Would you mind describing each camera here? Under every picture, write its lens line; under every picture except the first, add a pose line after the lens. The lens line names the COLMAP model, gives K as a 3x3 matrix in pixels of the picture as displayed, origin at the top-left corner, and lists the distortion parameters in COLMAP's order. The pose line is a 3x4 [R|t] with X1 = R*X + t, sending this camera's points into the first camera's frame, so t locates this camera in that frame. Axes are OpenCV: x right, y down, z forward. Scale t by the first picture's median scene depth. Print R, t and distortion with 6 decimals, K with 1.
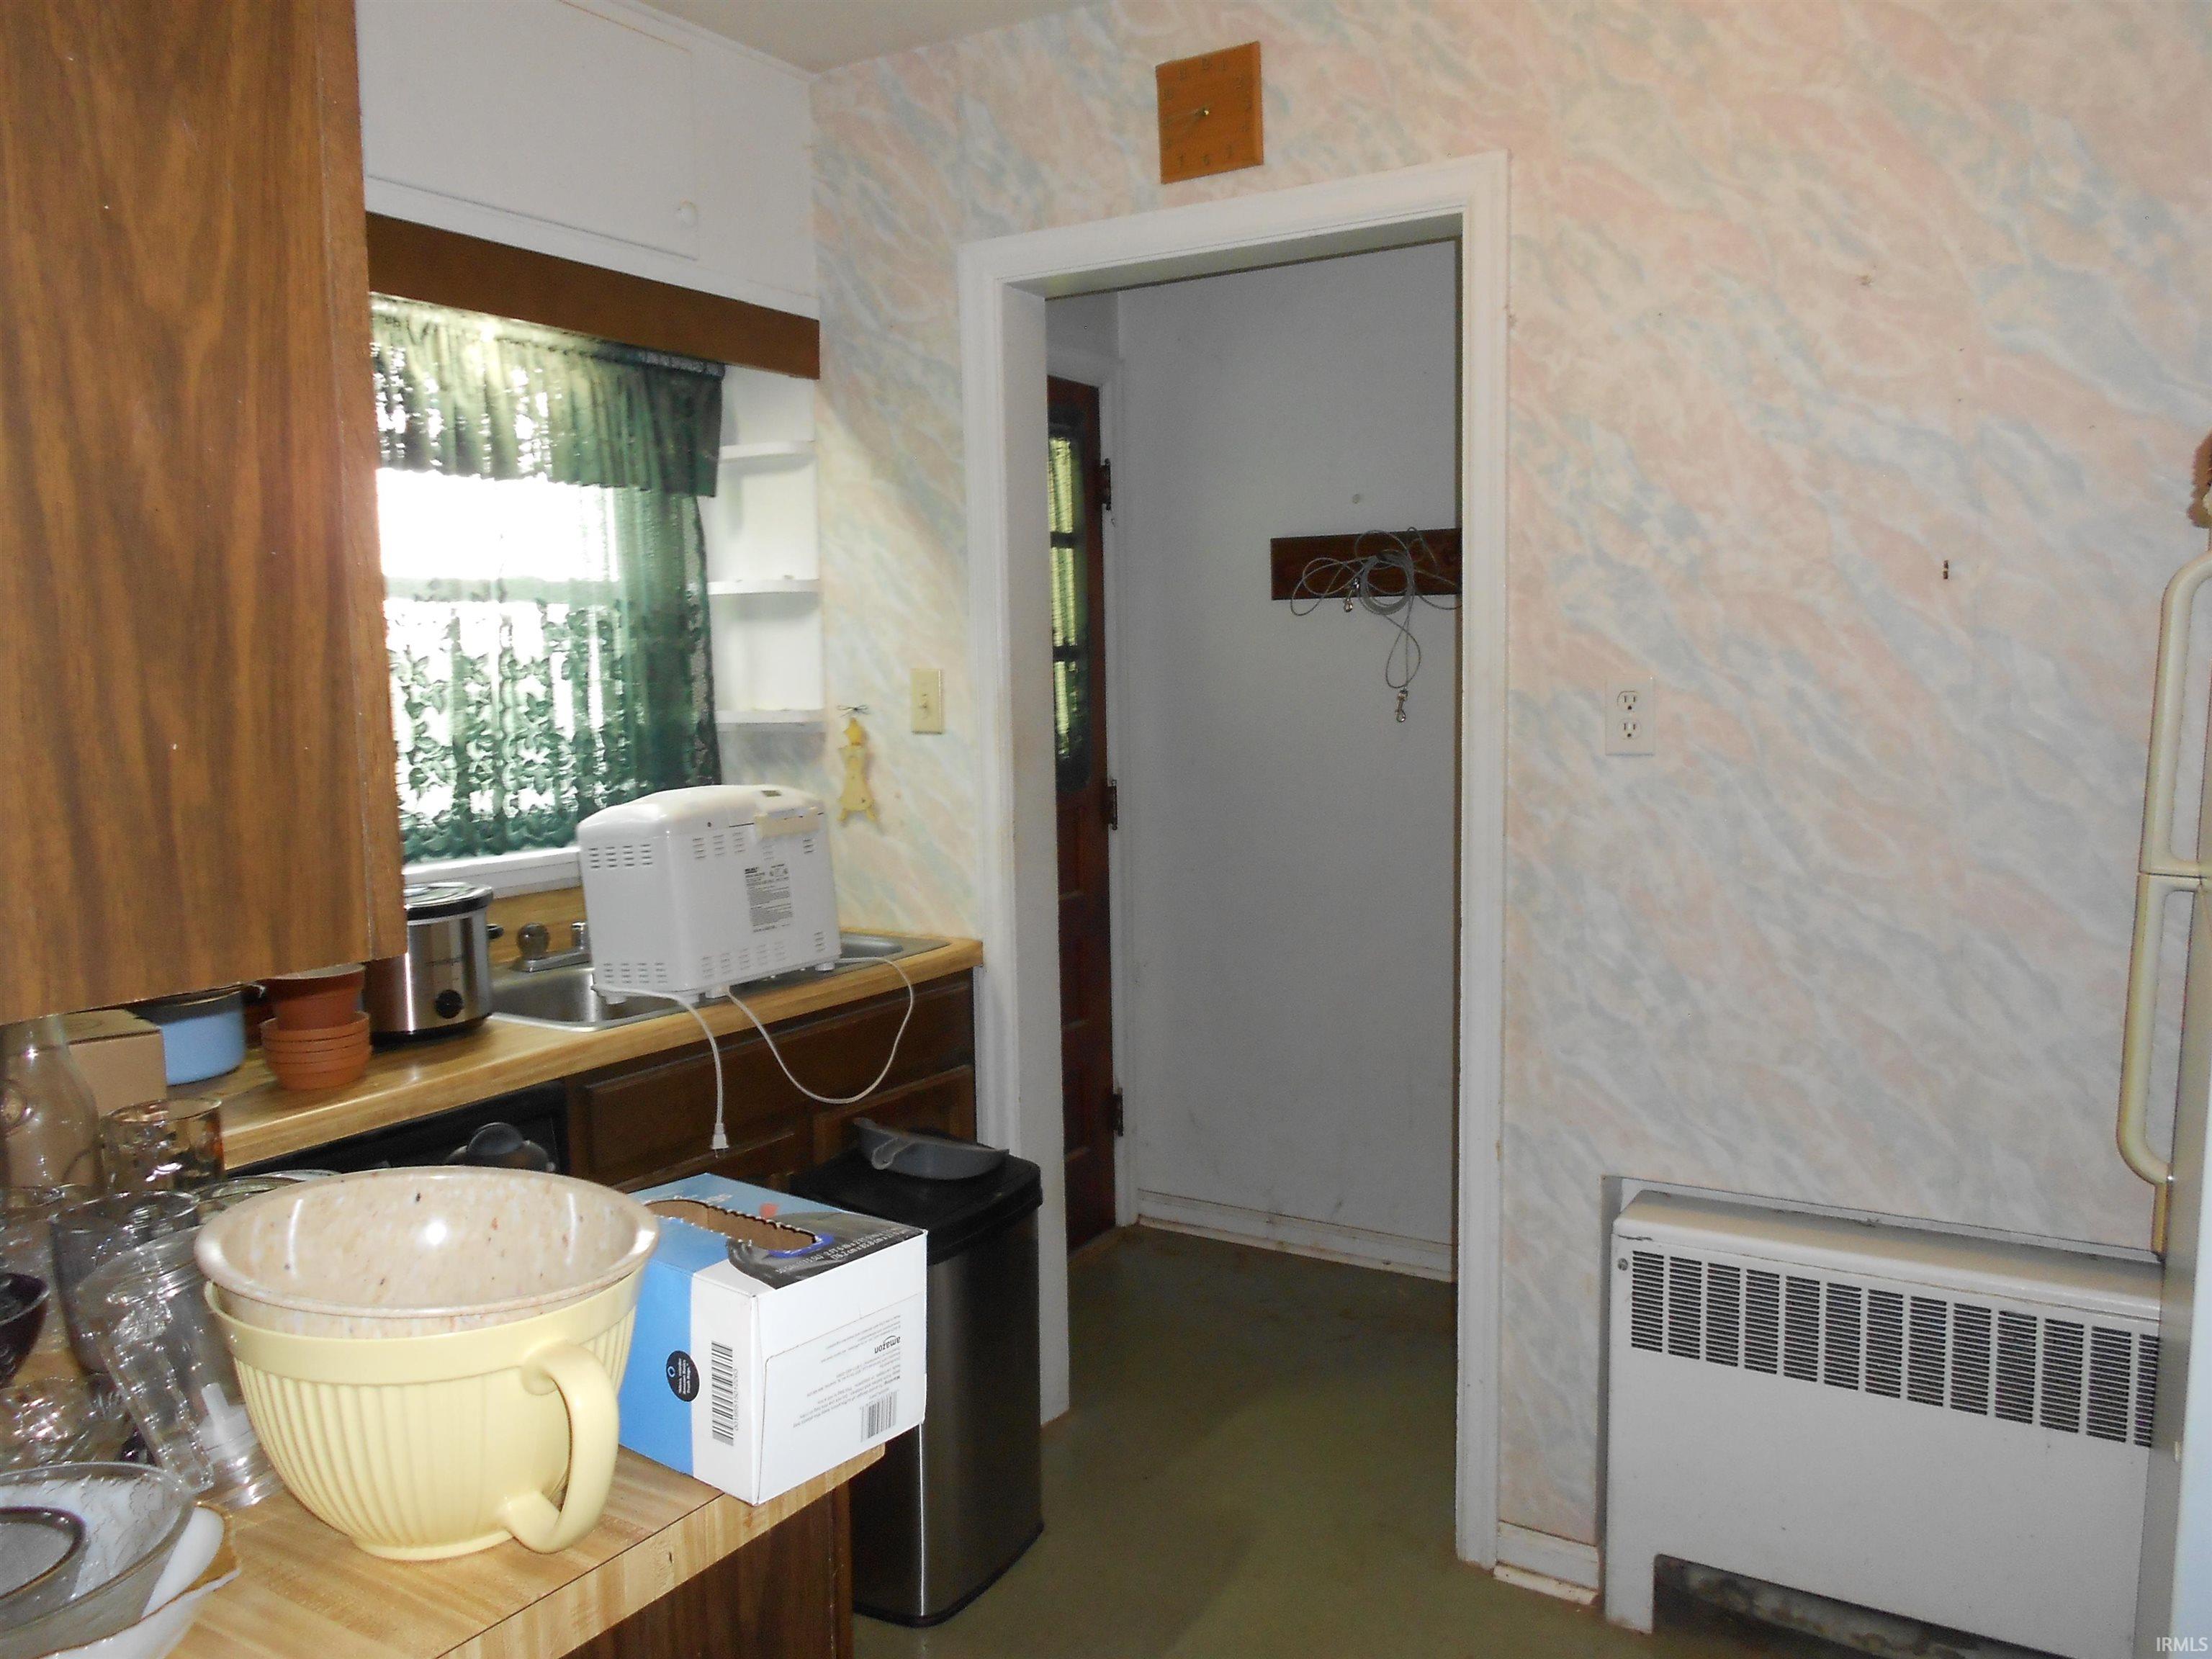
lens RADIAL K [[1685.1, 0, 1114.9], [0, 1685.1, 821.9], [0, 0, 1]] dist [0.001649, -0.007545]
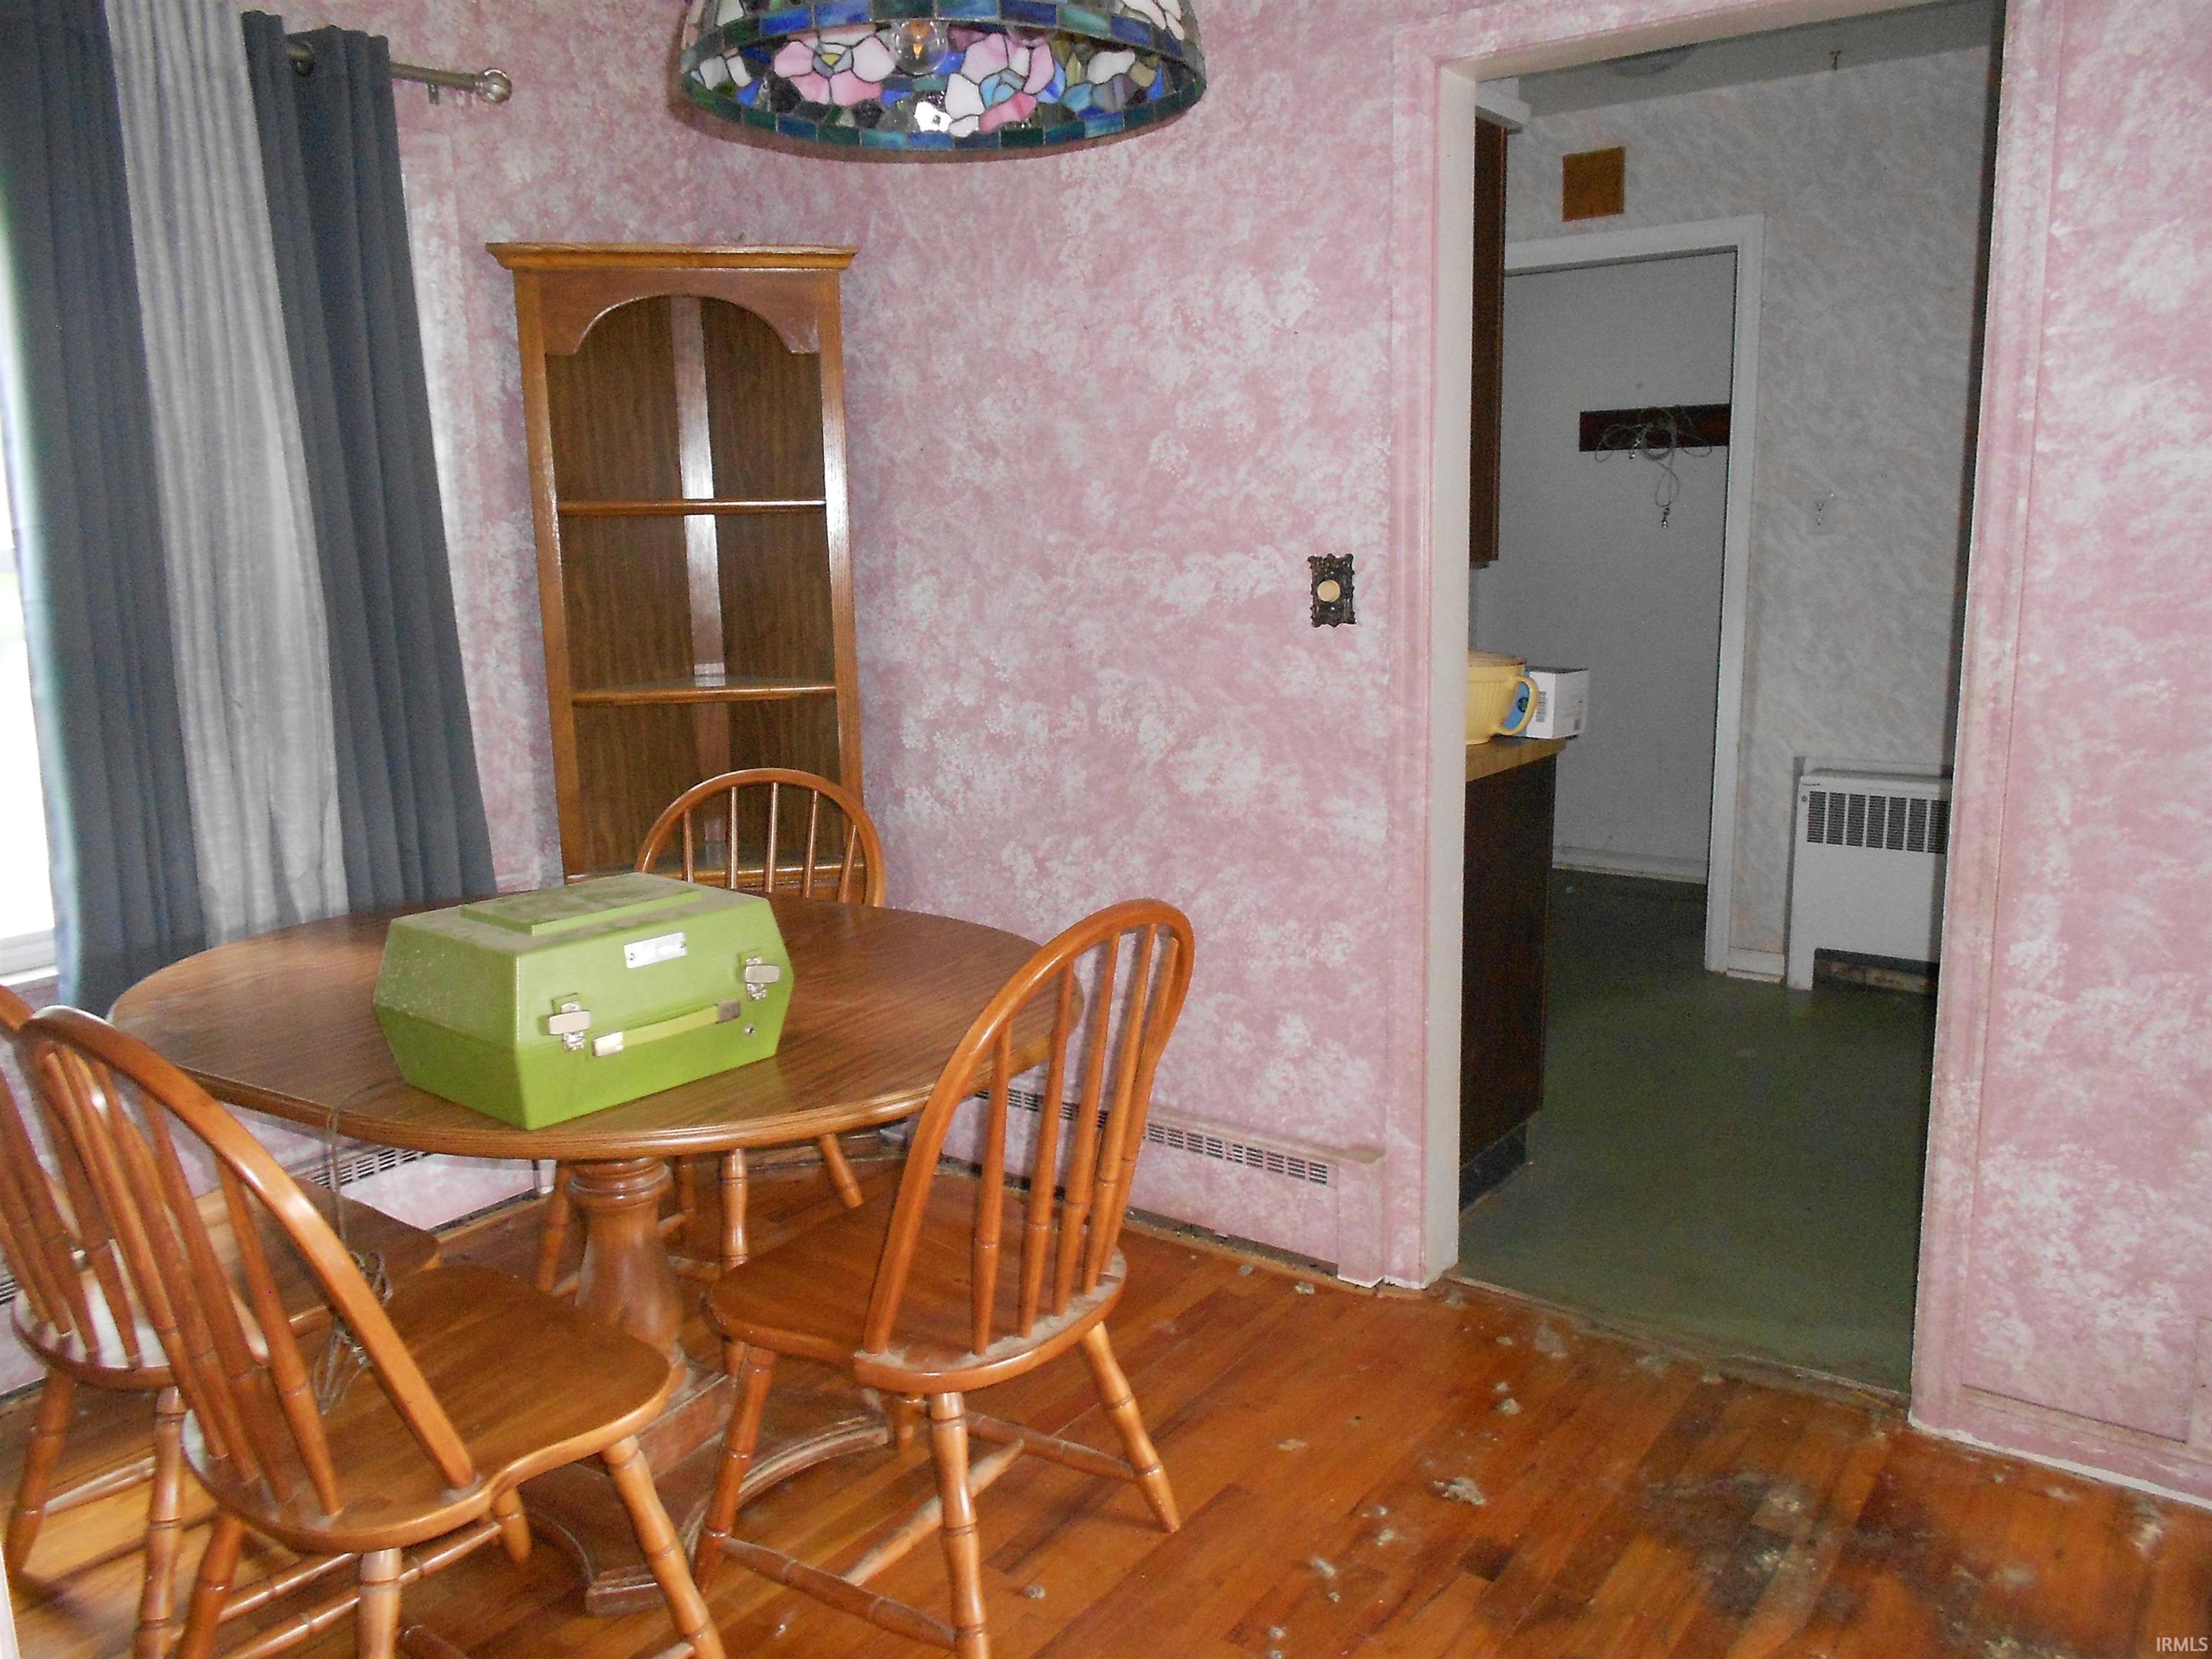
lens RADIAL K [[1685.1, 0, 1087.8], [0, 1685.1, 848.5], [0, 0, 1]] dist [0.001649, -0.007545]
pose [[0.995489, 0.005809, -0.094696, -0.330469], [0.004098, 0.994560, 0.104083, 0.109677], [0.094786, -0.104002, 0.990050, -0.990200]]
